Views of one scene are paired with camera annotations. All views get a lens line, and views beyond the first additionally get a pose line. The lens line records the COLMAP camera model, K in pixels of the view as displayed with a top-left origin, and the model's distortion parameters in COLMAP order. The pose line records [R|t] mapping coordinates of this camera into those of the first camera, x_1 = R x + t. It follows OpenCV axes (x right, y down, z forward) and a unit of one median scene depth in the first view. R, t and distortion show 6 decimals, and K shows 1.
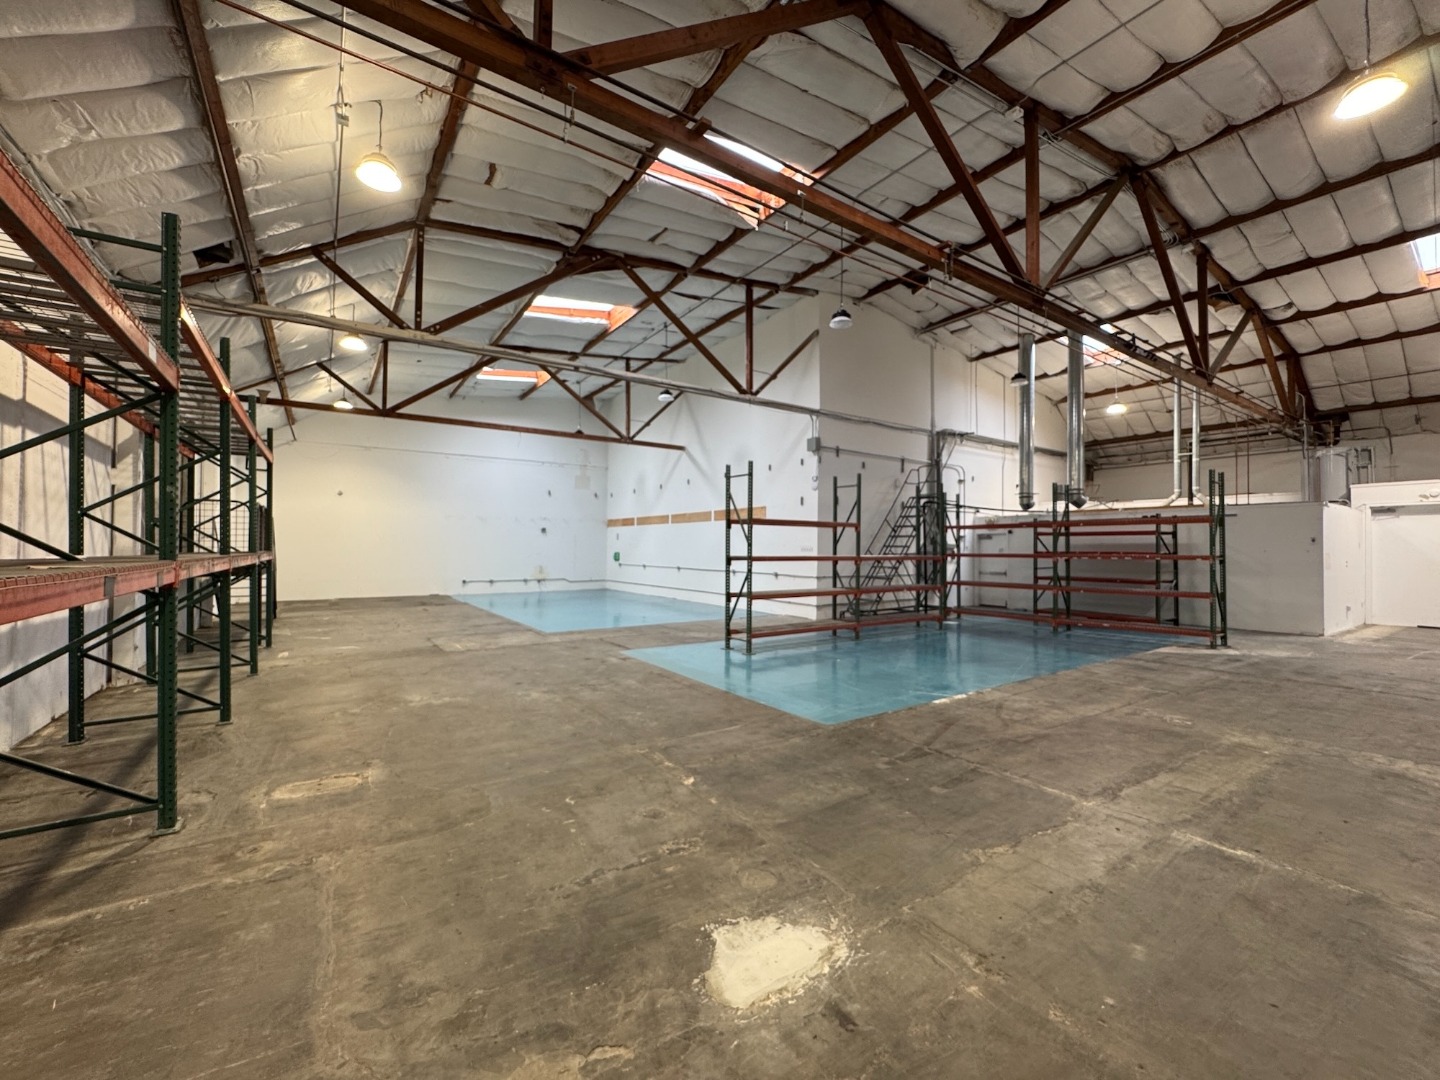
lens RADIAL K [[590.7, 0, 725.2], [0, 590.7, 534.9], [0, 0, 1]] dist [0.002506, -0.000082]
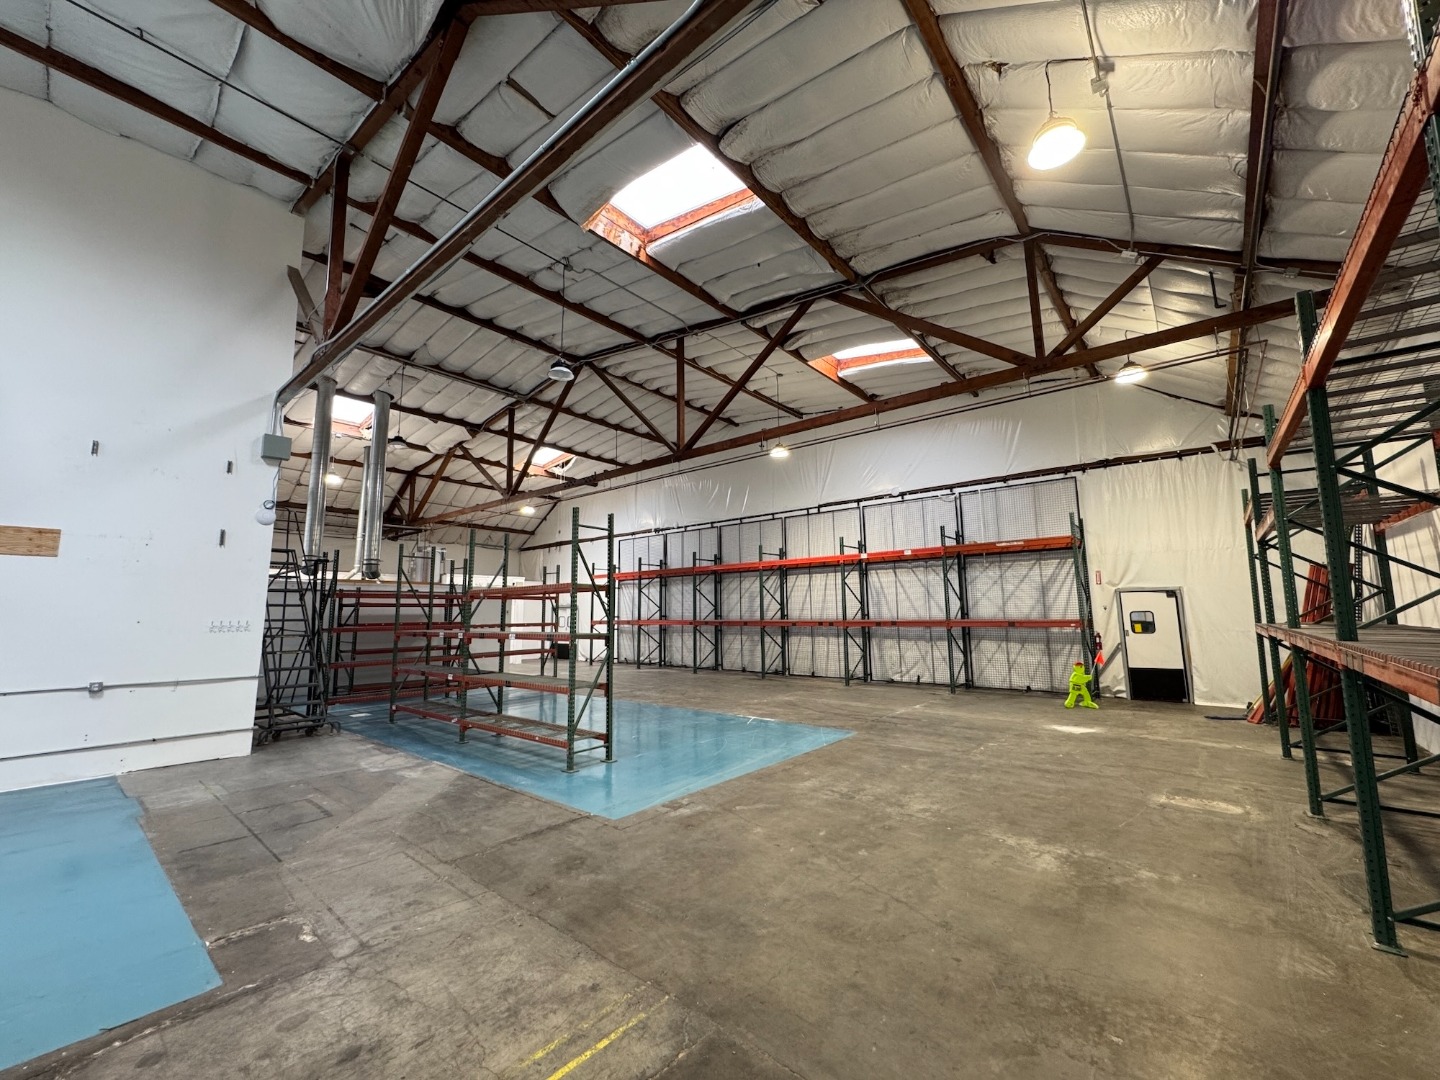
lens RADIAL K [[590.7, 0, 712.8], [0, 590.7, 536.4], [0, 0, 1]] dist [0.002506, -0.000082]
pose [[-0.271525, 0.124351, 0.954364, -0.677695], [-0.014235, 0.990991, -0.133173, 0.010669], [-0.962326, -0.049745, -0.267309, 0.960244]]
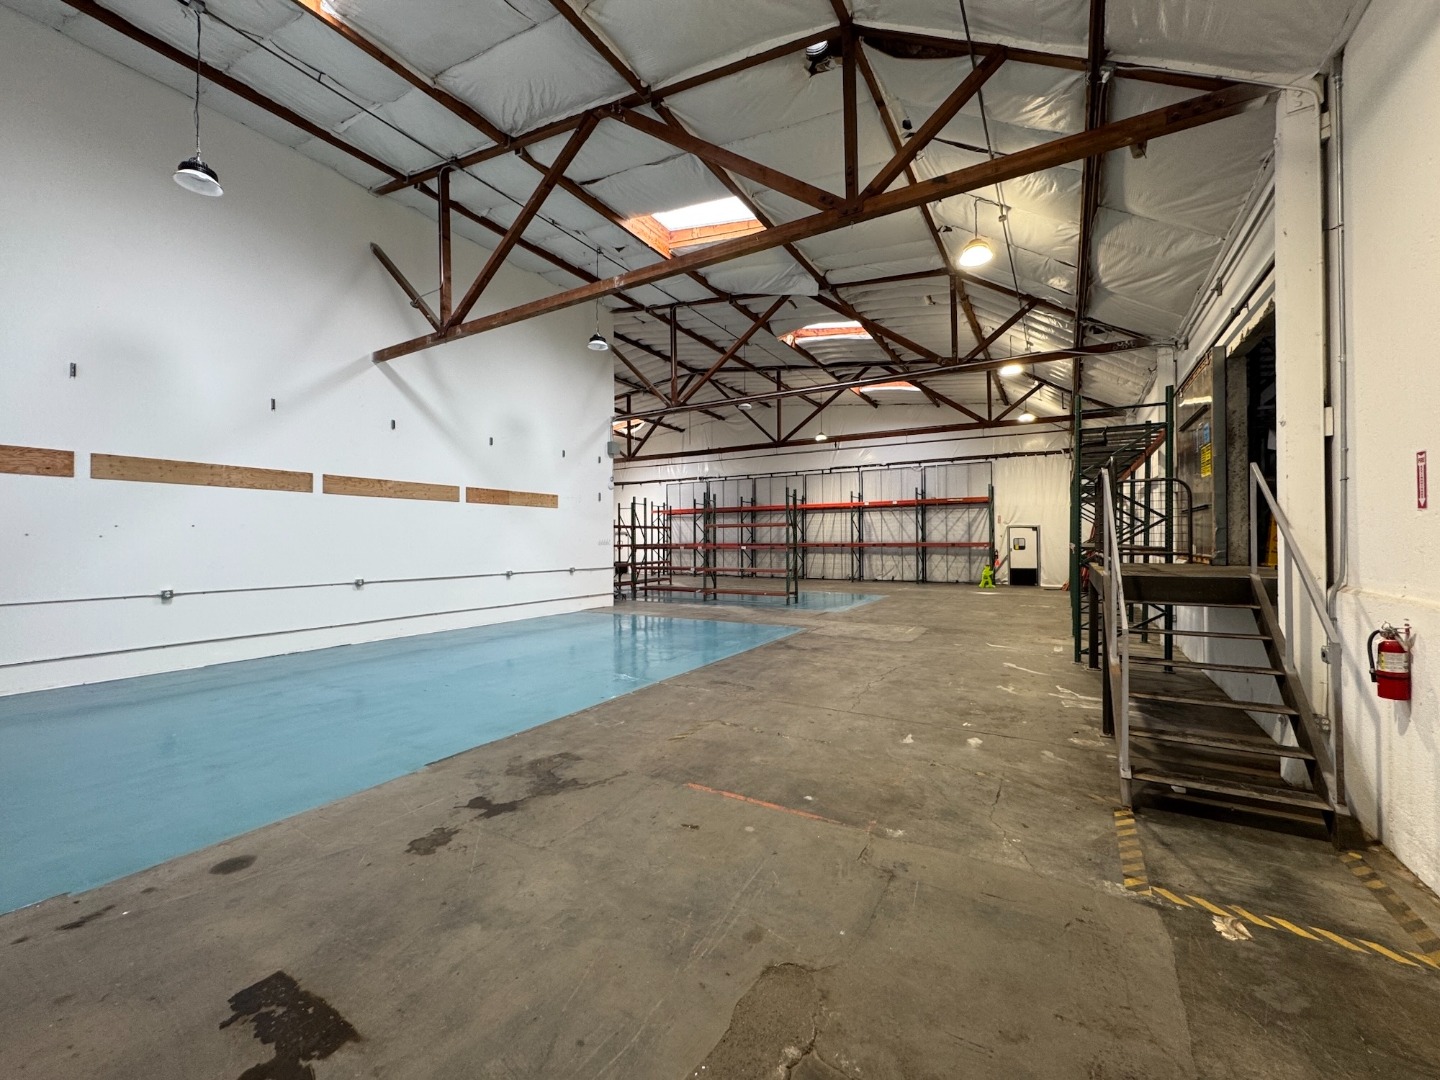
lens RADIAL K [[590.7, 0, 712.5], [0, 590.7, 538.1], [0, 0, 1]] dist [0.002506, -0.000082]
pose [[-0.450042, 0.001253, 0.893007, -0.950528], [-0.017509, 0.999794, -0.010227, 0.021346], [-0.892836, -0.020239, -0.449927, 1.398885]]
